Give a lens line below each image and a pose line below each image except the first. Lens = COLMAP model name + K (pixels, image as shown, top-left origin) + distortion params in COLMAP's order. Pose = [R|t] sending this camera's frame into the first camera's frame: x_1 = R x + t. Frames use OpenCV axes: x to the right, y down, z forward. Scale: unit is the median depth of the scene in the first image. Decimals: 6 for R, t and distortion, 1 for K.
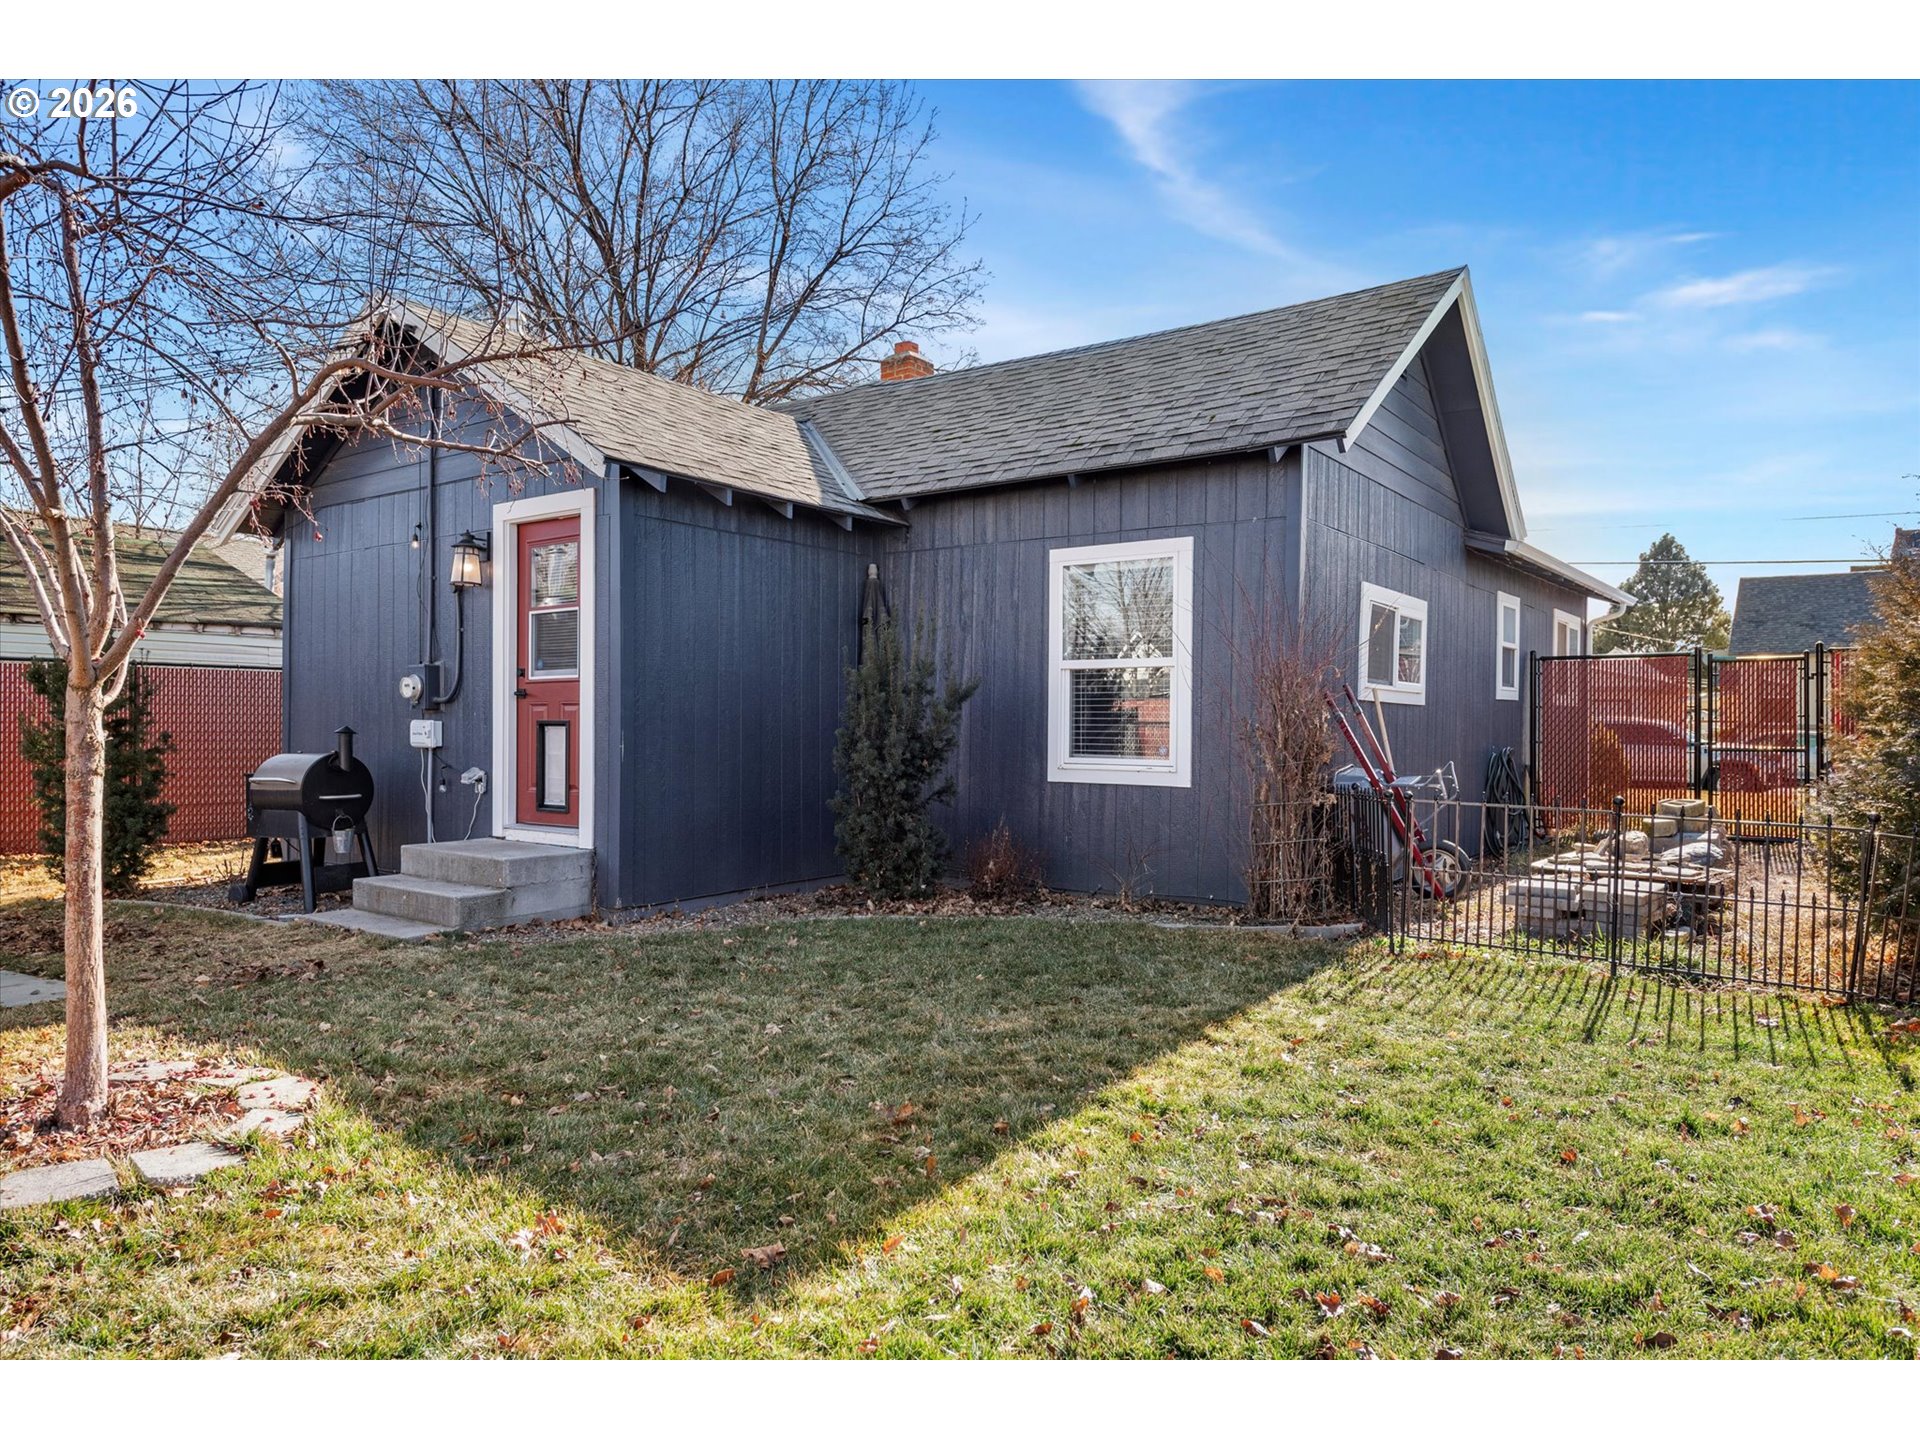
lens RADIAL K [[1100.5, 0, 960.0], [0, 1100.5, 720.0], [0, 0, 1]] dist [0.003203, -0.000198]
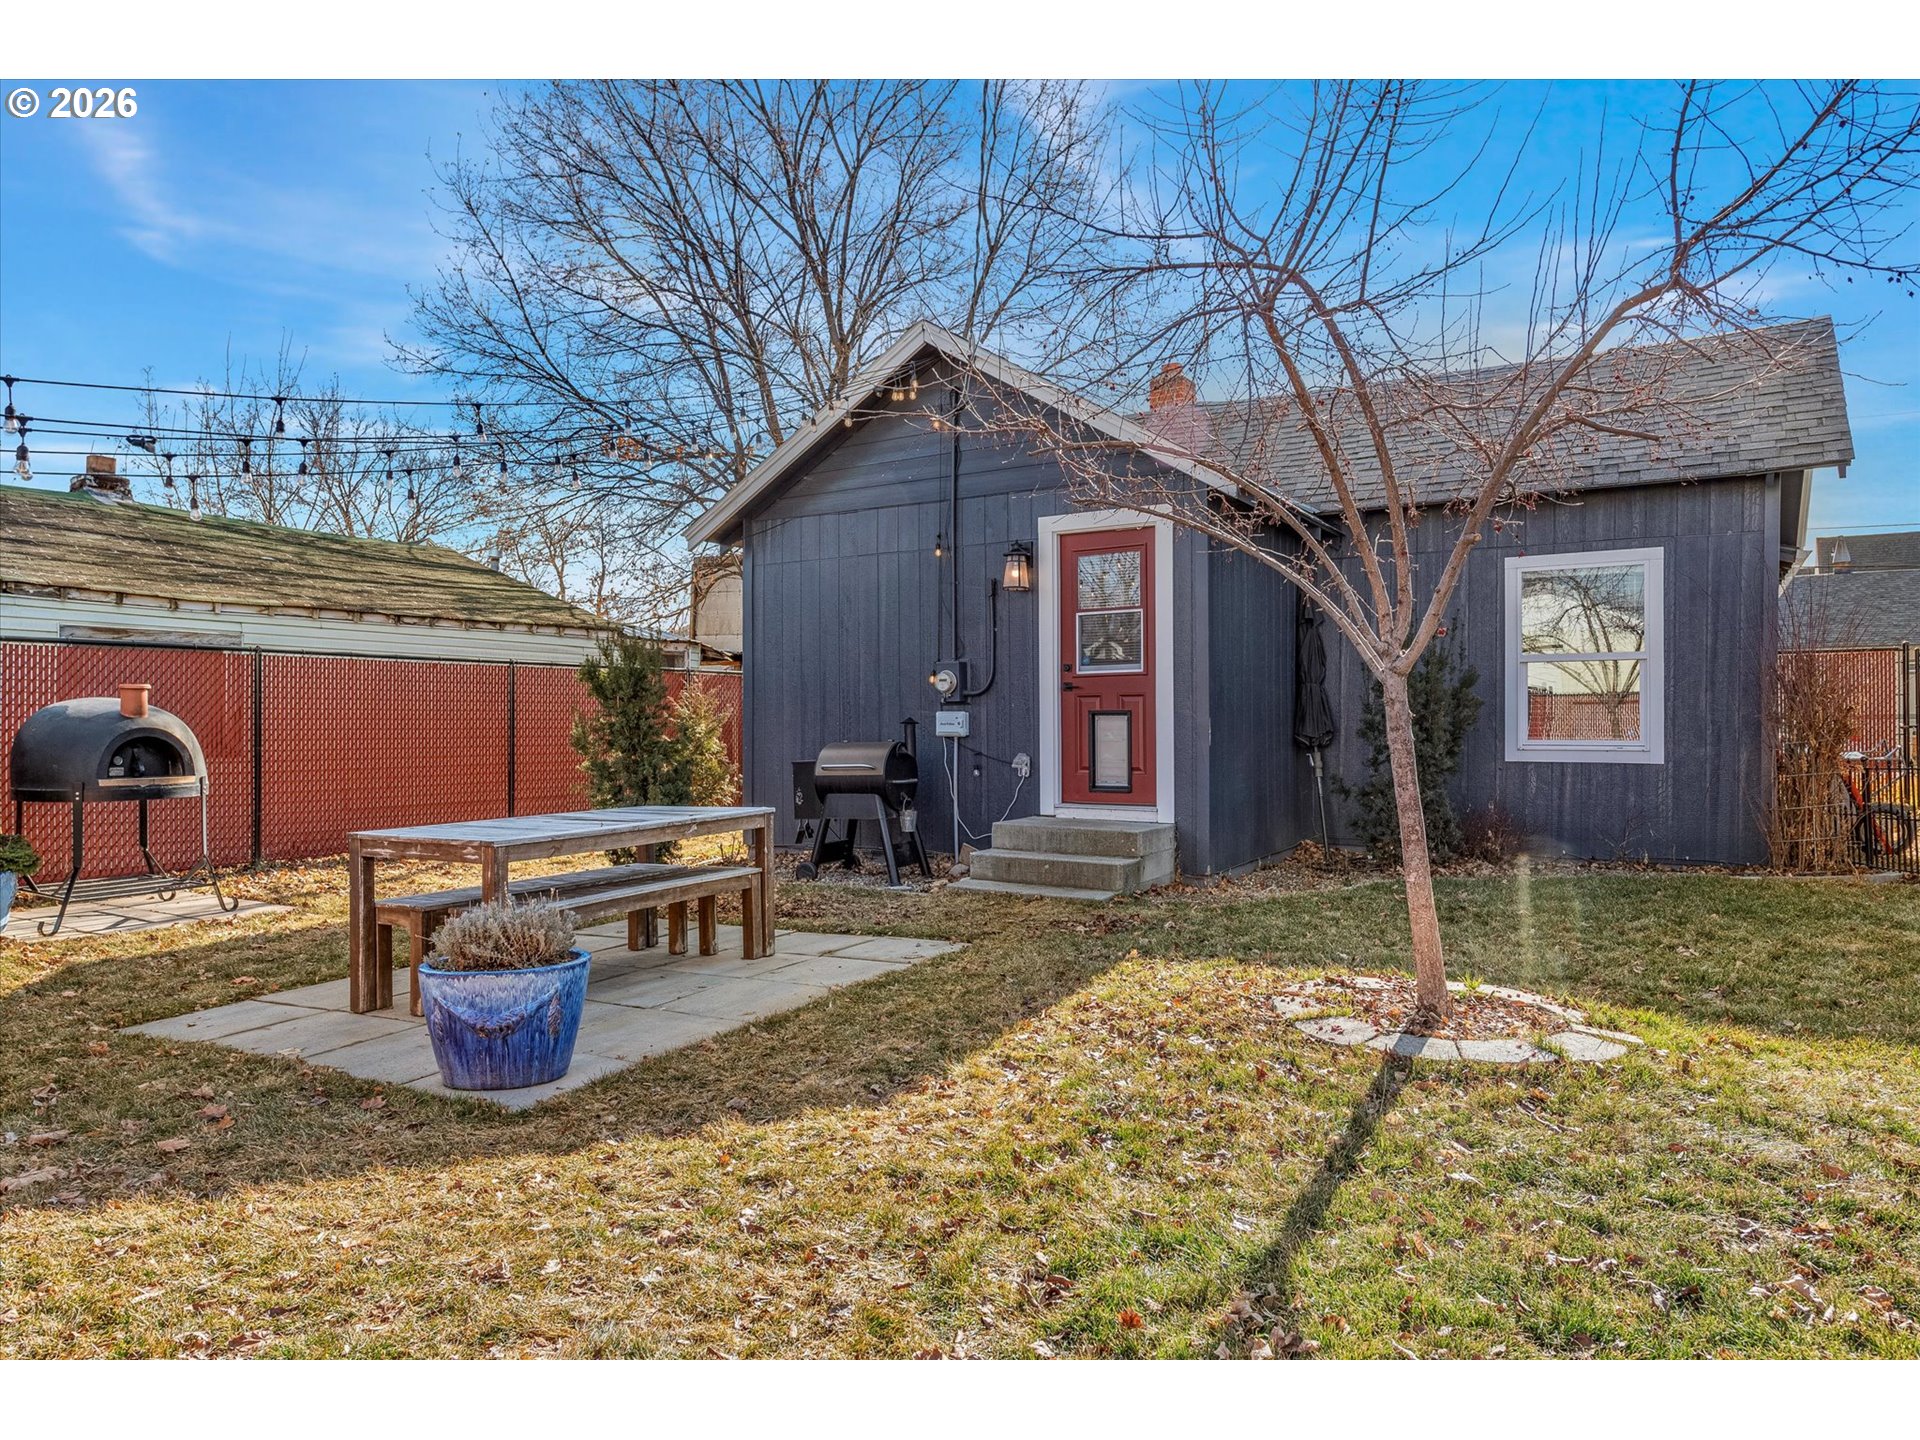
lens RADIAL K [[1100.5, 0, 960.0], [0, 1100.5, 720.0], [0, 0, 1]] dist [0.003203, -0.000198]
pose [[0.997802, -0.008494, 0.065722, -0.579878], [0.008383, 0.999963, 0.001967, 0.006564], [-0.065737, -0.001411, 0.997836, -0.104654]]
